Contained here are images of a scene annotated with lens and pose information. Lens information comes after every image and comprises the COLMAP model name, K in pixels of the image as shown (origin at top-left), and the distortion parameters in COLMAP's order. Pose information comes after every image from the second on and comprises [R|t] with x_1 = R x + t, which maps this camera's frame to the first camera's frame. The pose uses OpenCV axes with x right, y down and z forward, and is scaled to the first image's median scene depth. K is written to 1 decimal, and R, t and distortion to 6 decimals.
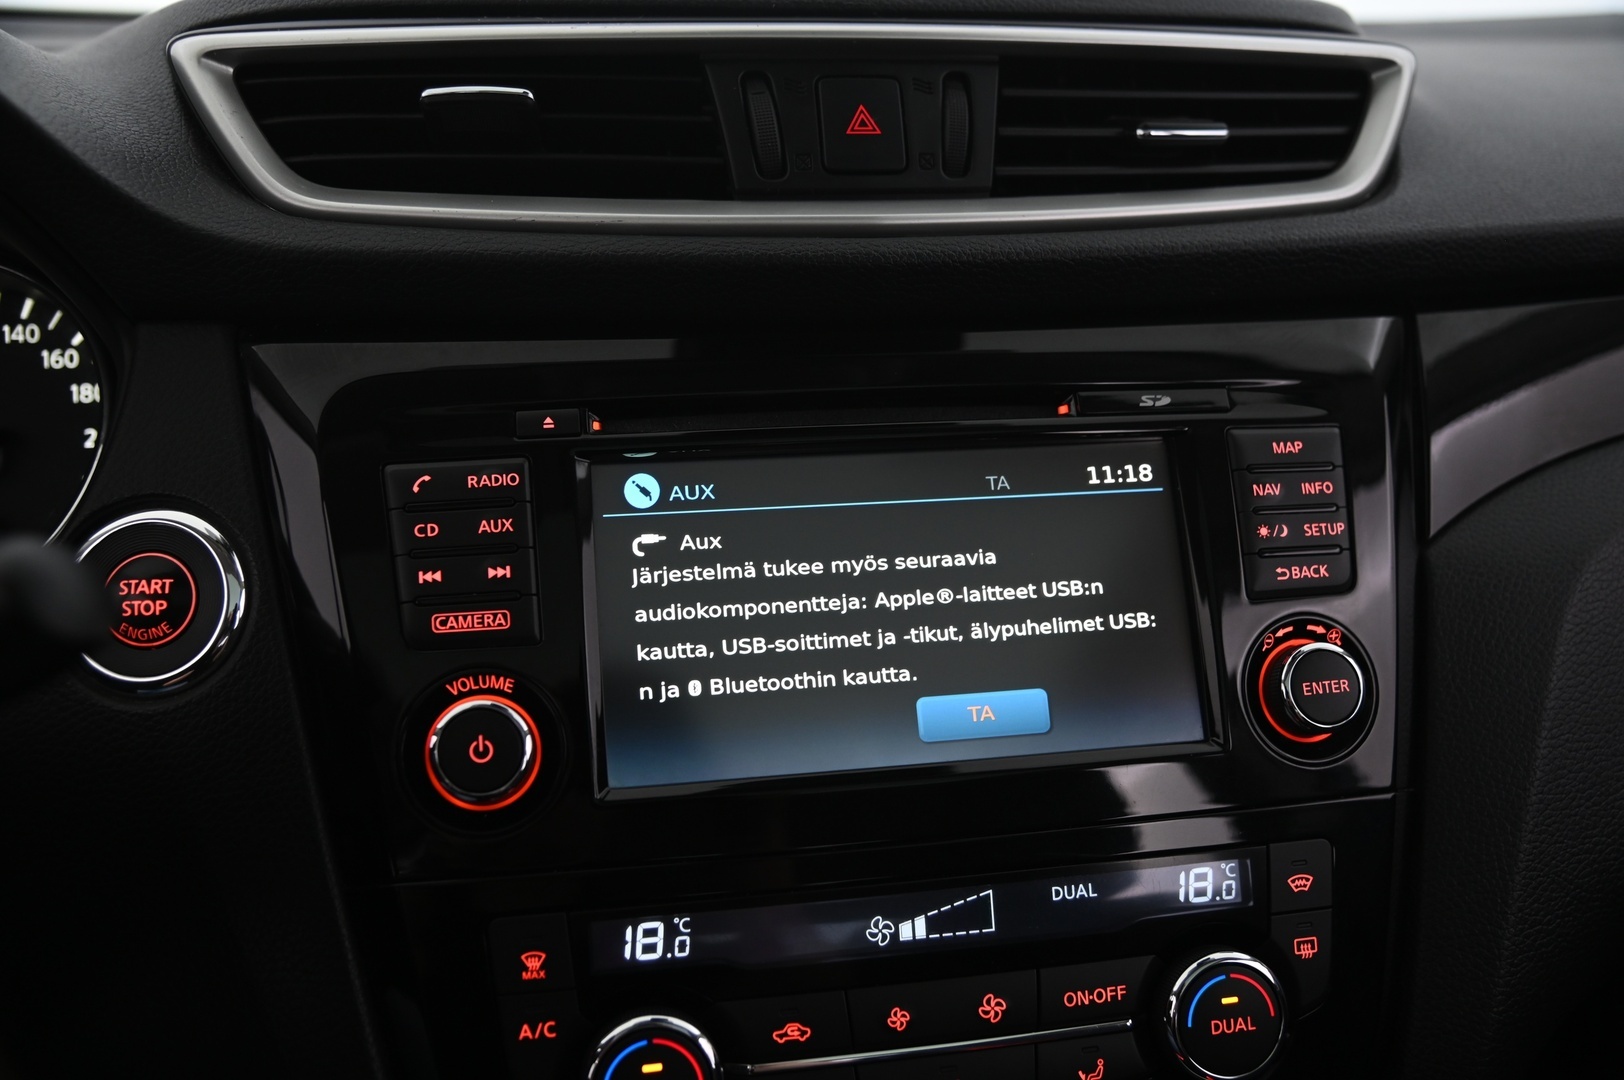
lens RADIAL K [[1432.9, 0, 817.4], [0, 1432.9, 539.0], [0, 0, 1]] dist [-0.054362, 0.078208]
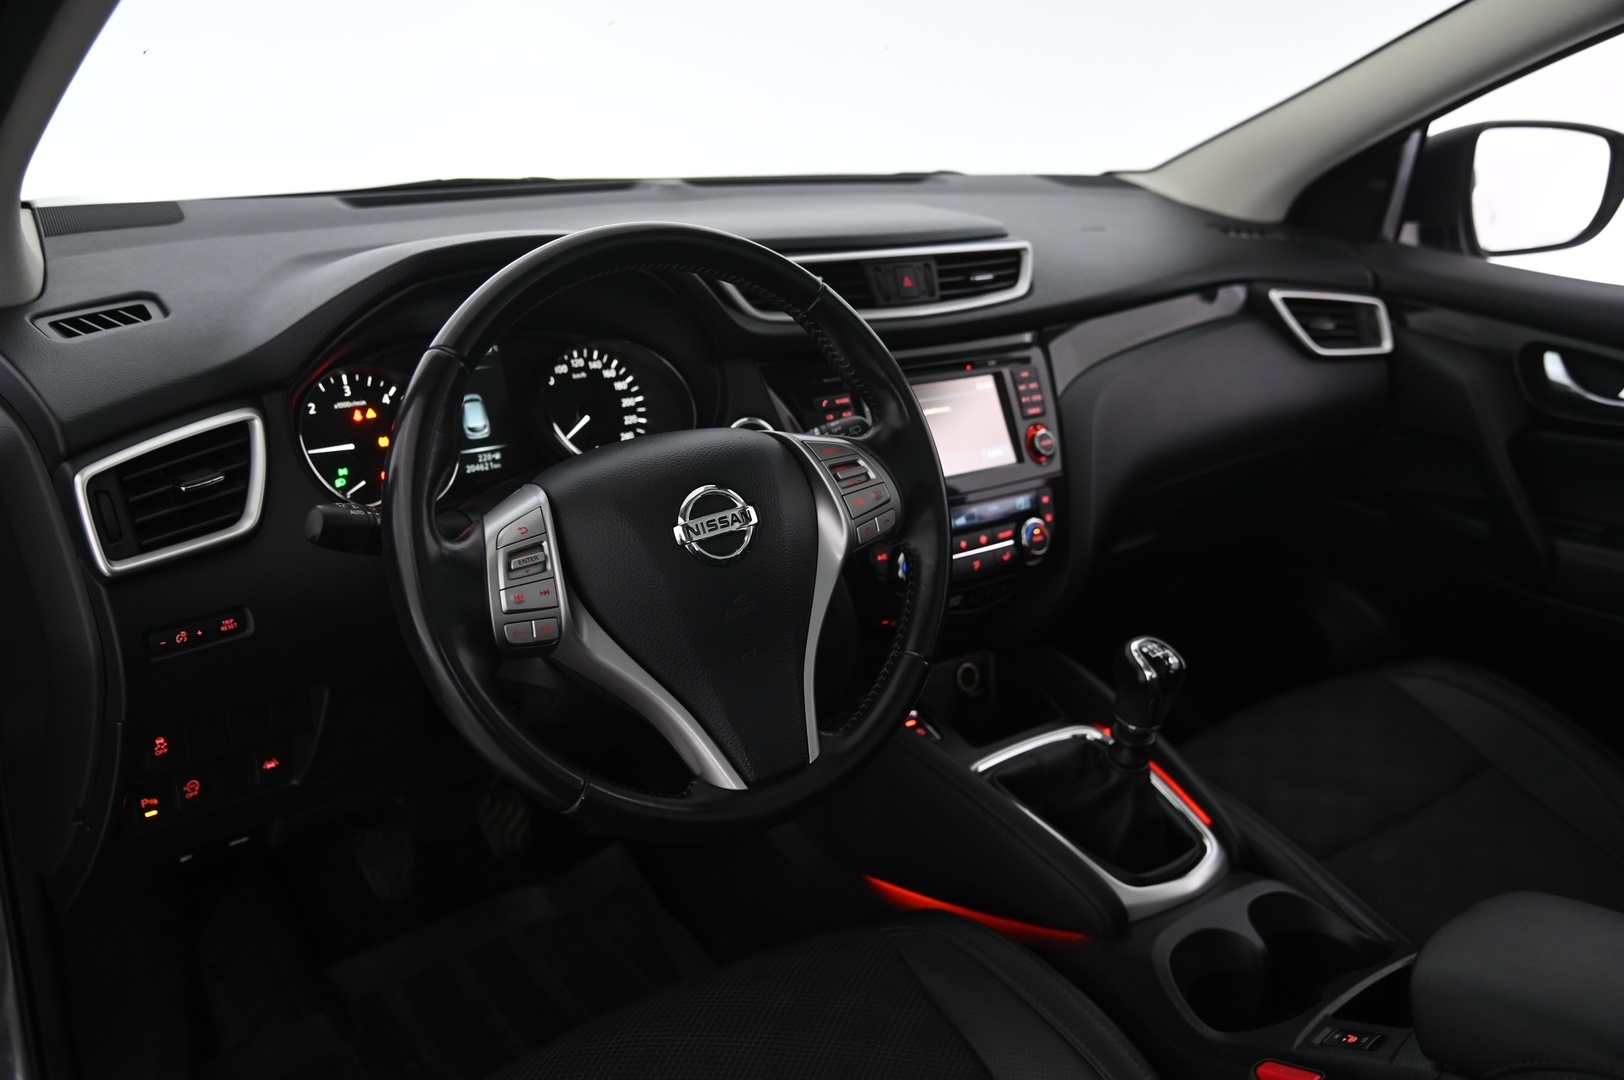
lens RADIAL K [[1320.2, 0, 812.0], [0, 1320.2, 540.0], [0, 0, 1]] dist [-0.054824, 0.002998]
pose [[0.897388, -0.124336, 0.423362, -1.553665], [0.100315, 0.991842, 0.078657, 0.029826], [-0.429688, -0.028116, 0.902539, -1.669664]]
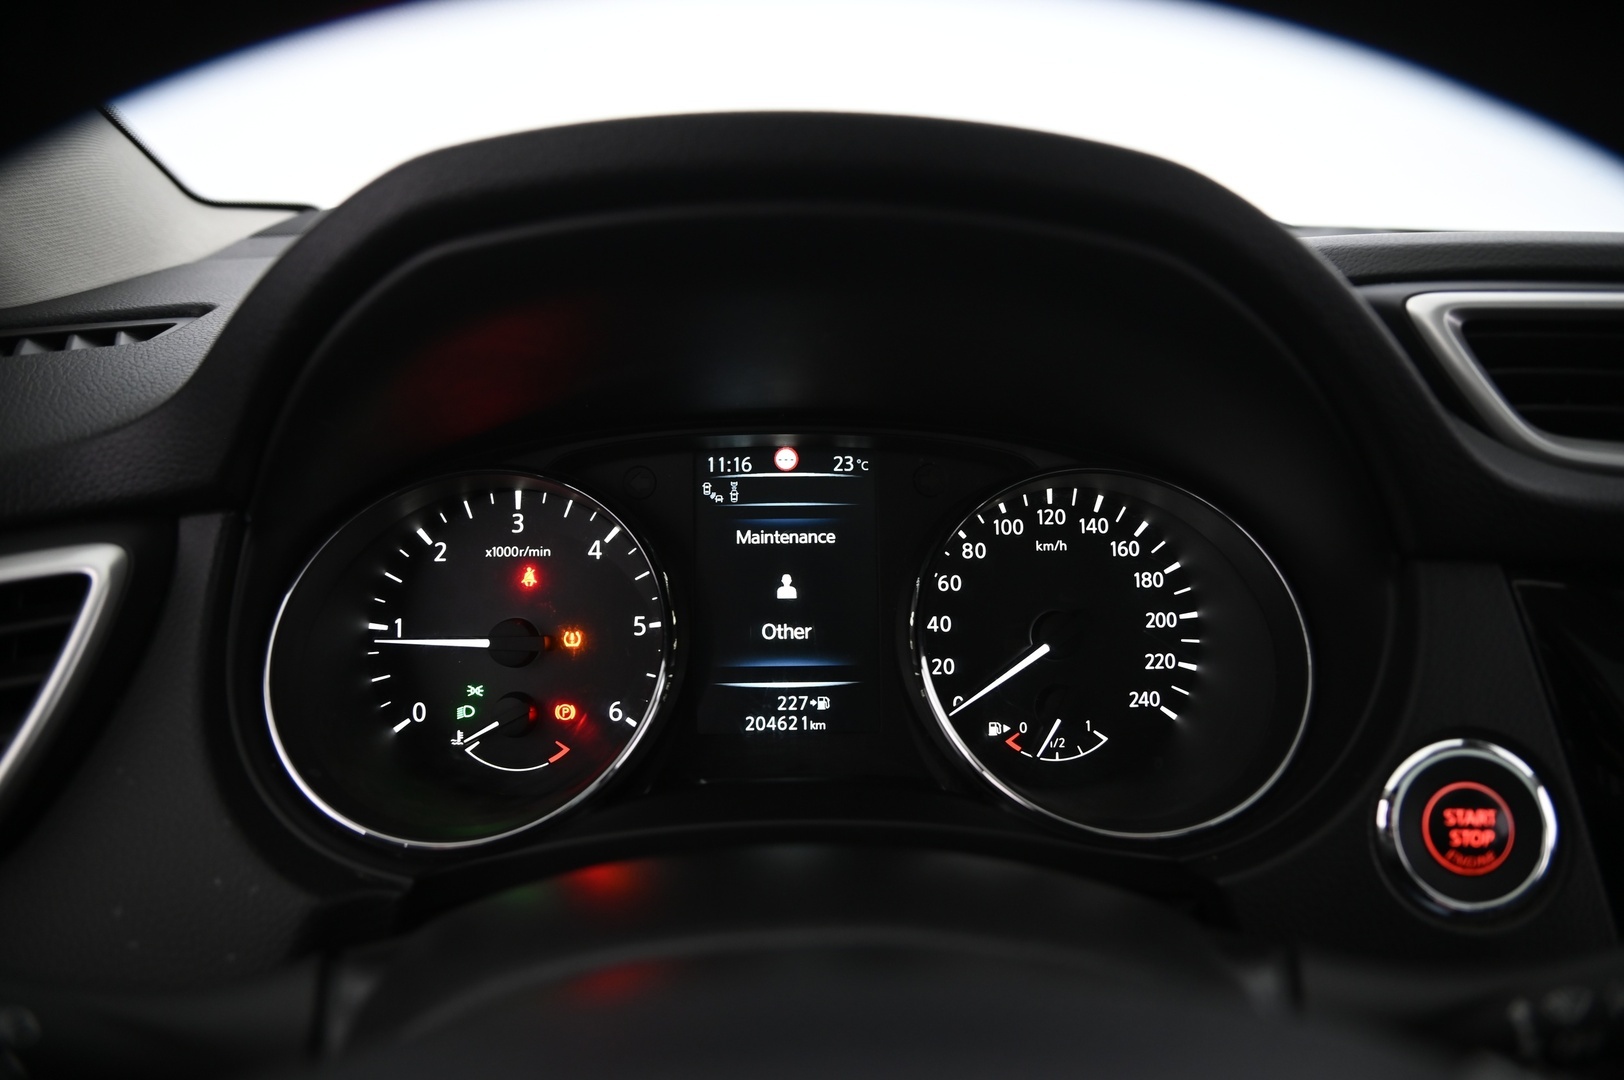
lens RADIAL K [[1092.5, 0, 803.2], [0, 1092.5, 542.4], [0, 0, 1]] dist [-0.120350, 0.064365]
pose [[0.988385, 0.040000, -0.146612, -0.813068], [-0.043114, 0.998906, -0.018126, -0.129335], [0.145727, 0.024236, 0.989028, 0.134830]]
